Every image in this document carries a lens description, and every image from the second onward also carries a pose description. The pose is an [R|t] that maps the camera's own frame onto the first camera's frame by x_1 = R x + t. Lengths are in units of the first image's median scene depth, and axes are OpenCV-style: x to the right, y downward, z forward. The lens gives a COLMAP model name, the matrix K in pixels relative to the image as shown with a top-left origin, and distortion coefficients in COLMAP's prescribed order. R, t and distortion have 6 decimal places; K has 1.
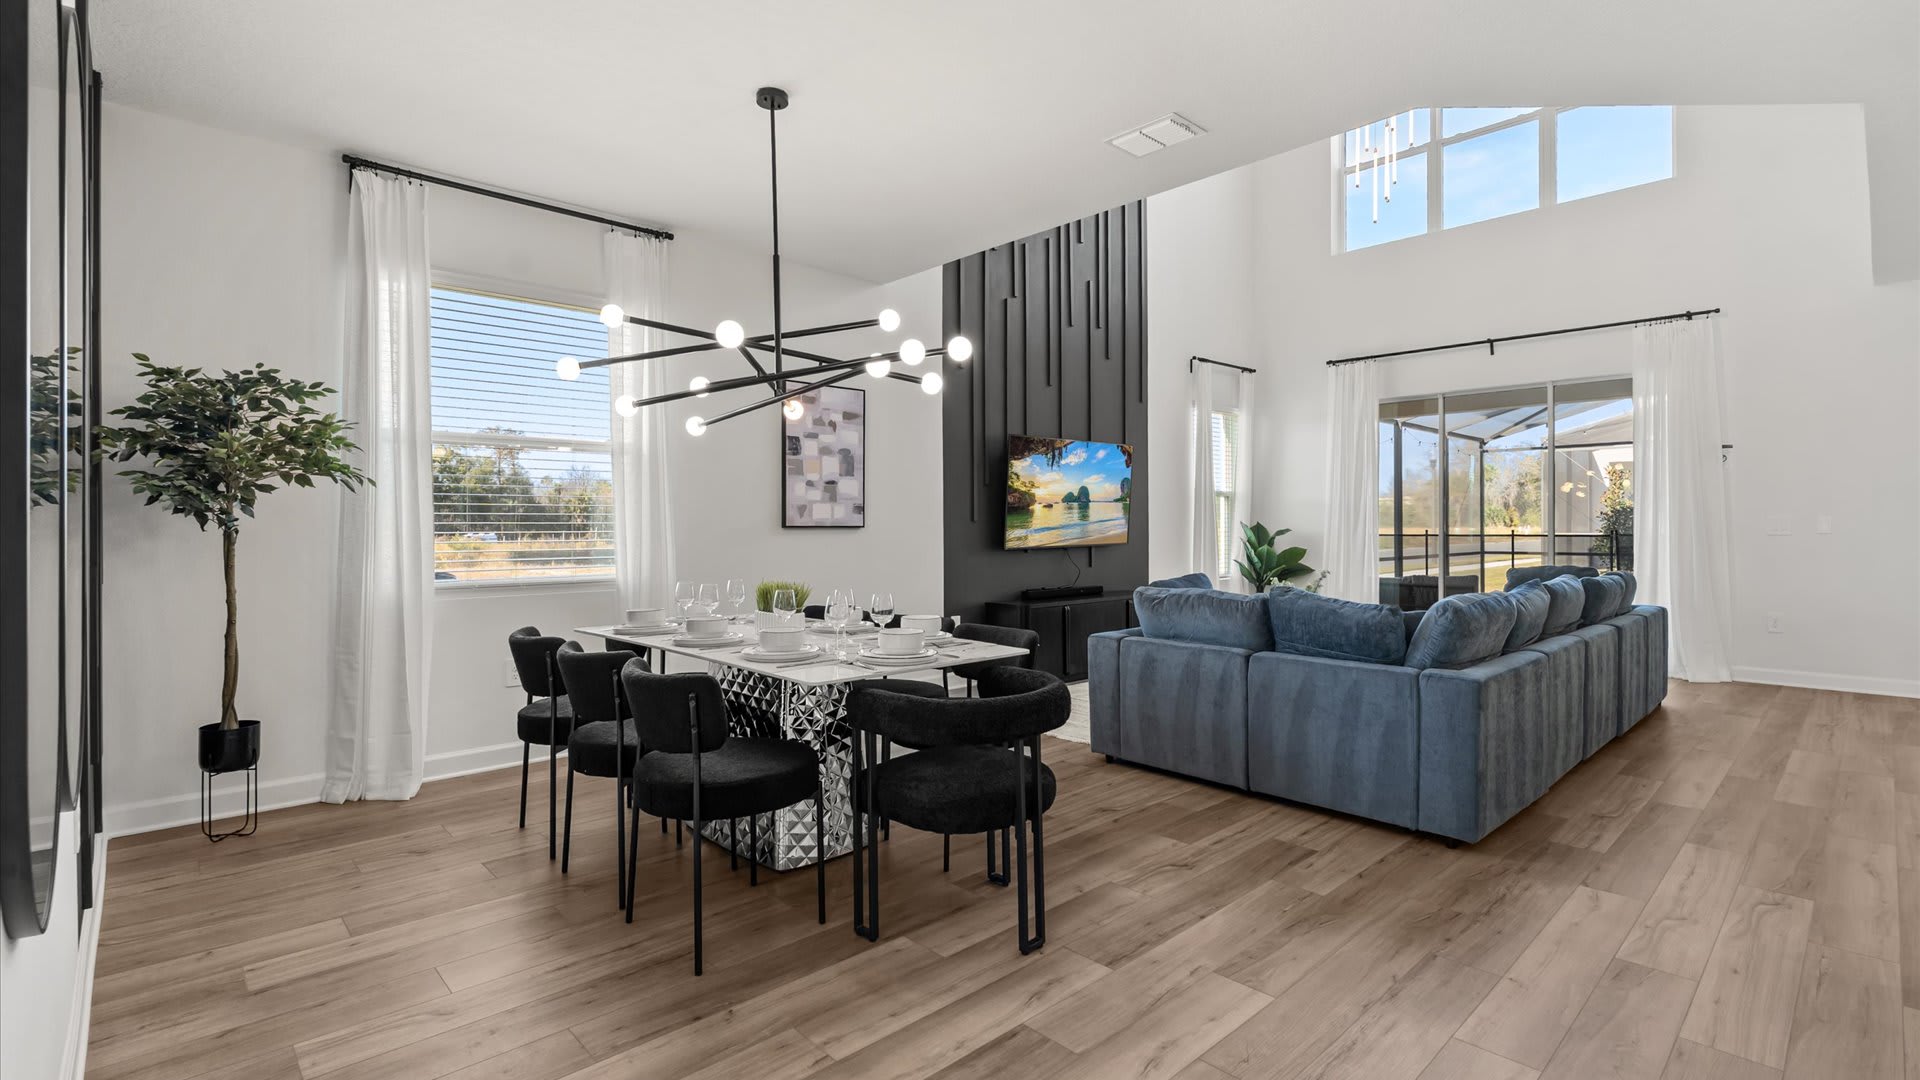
lens RADIAL K [[871.6, 0, 1018.4], [0, 871.6, 516.8], [0, 0, 1]] dist [0.002024, 0.000585]
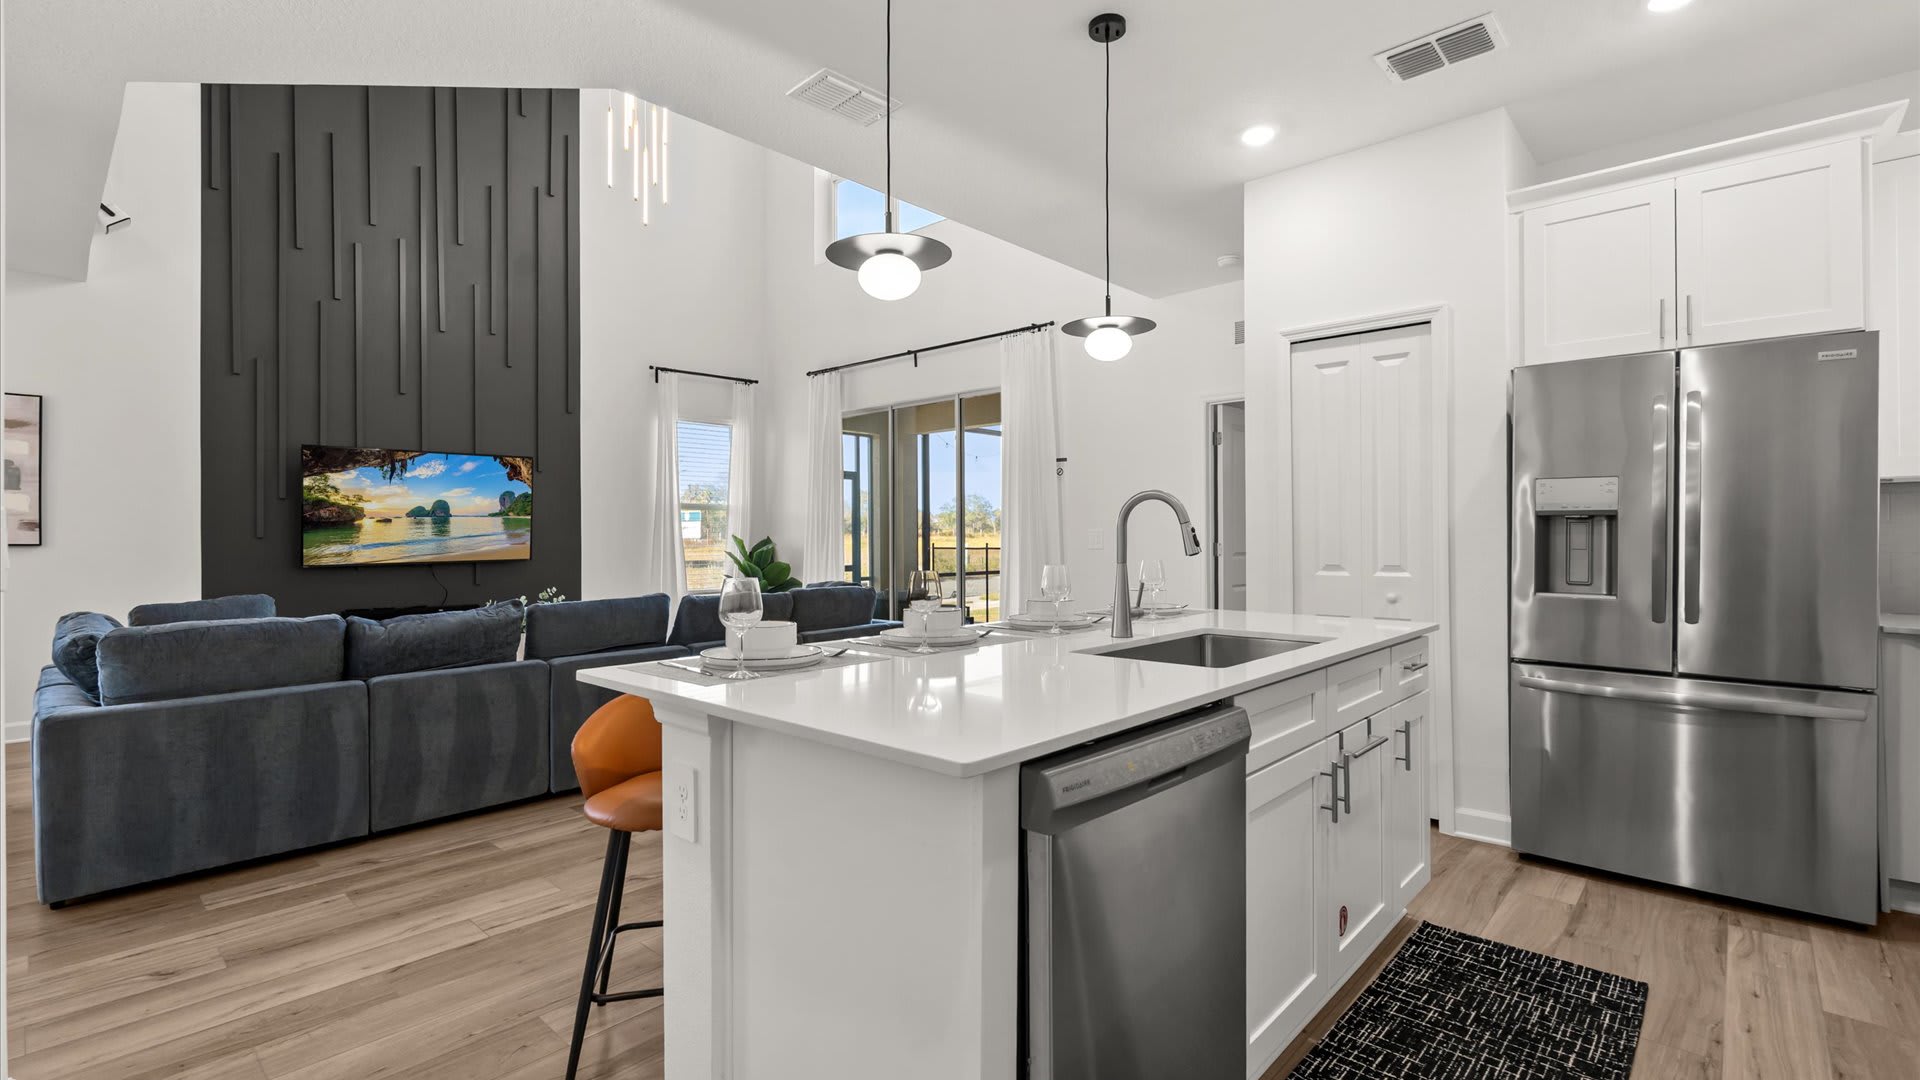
lens RADIAL K [[854.0, 0, 967.5], [0, 854.0, 530.8], [0, 0, 1]] dist [0.000954, 0.000358]
pose [[0.998579, -0.002556, 0.053236, 0.608742], [0.002357, 0.999990, 0.003807, -0.003553], [-0.053245, -0.003676, 0.998575, 0.033267]]
